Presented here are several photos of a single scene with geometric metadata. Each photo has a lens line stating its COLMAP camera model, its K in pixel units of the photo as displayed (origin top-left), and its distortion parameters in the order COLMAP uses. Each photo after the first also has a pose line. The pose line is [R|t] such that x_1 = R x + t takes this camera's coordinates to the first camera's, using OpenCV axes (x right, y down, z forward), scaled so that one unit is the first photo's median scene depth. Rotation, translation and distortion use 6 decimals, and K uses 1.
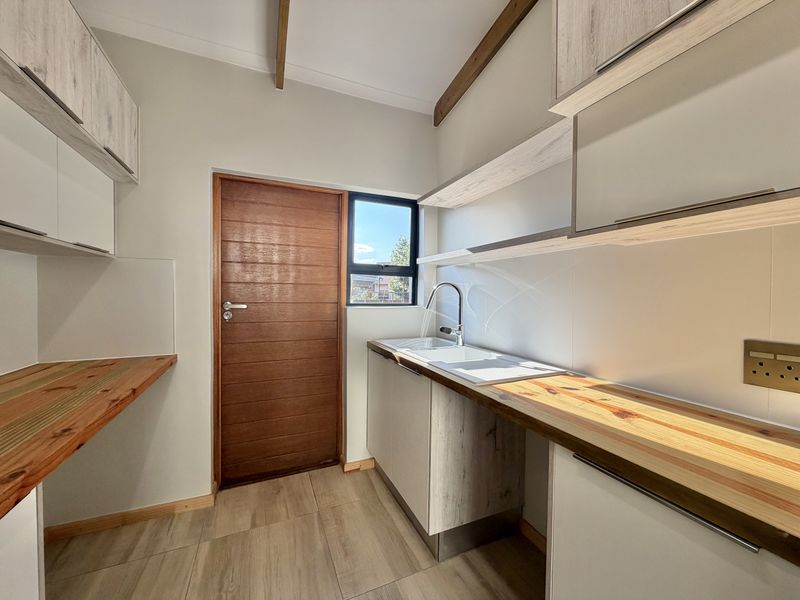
lens RADIAL K [[318.7, 0, 400.1], [0, 318.7, 300.4], [0, 0, 1]] dist [0.001156, -0.000494]
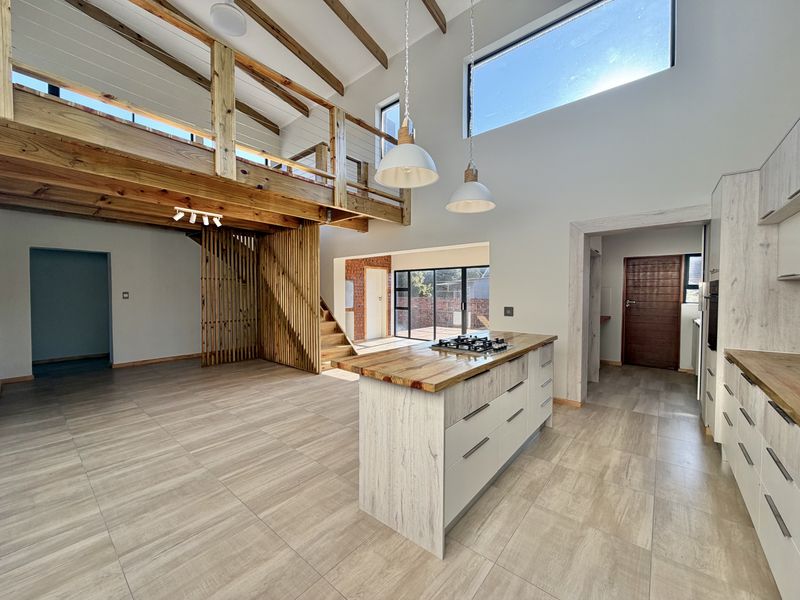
lens RADIAL K [[318.7, 0, 395.5], [0, 318.7, 301.1], [0, 0, 1]] dist [0.001156, -0.000494]
pose [[0.437017, 0.018402, -0.899265, 1.145585], [-0.015606, 0.999795, 0.012875, 0.005959], [0.899318, 0.008407, 0.437215, -2.172415]]
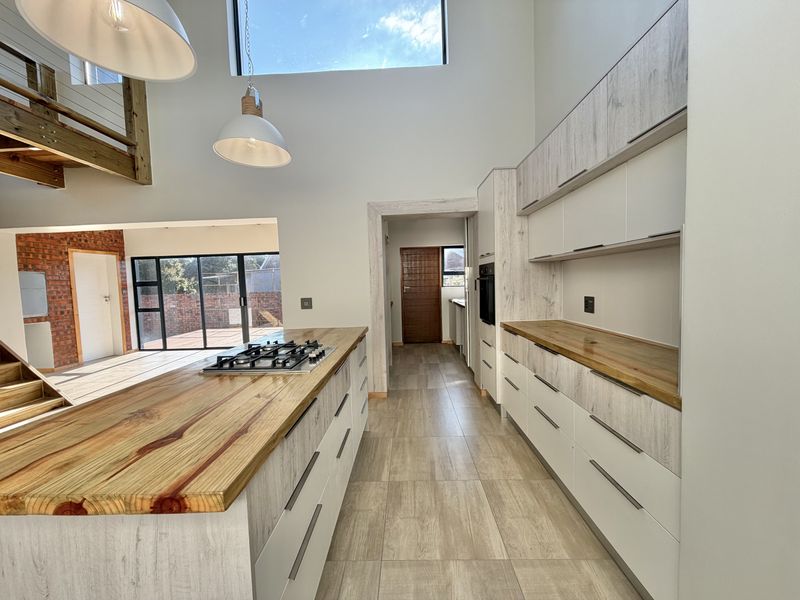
lens RADIAL K [[318.7, 0, 400.5], [0, 318.7, 300.9], [0, 0, 1]] dist [0.001156, -0.000494]
pose [[0.905921, -0.010371, -0.423321, 0.786979], [0.029464, 0.998821, 0.038584, 0.024440], [0.422421, -0.047427, 0.905158, -1.947165]]
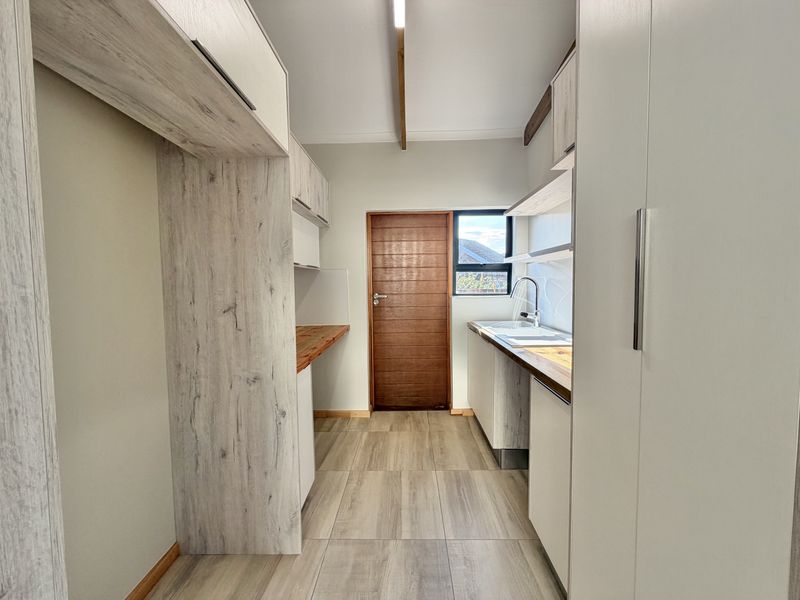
lens RADIAL K [[318.7, 0, 399.0], [0, 318.7, 301.2], [0, 0, 1]] dist [0.001156, -0.000494]
pose [[0.903672, 0.003028, -0.428214, 0.234570], [0.012967, 0.999323, 0.034432, -0.010530], [0.428028, -0.036668, 0.903021, -0.370072]]
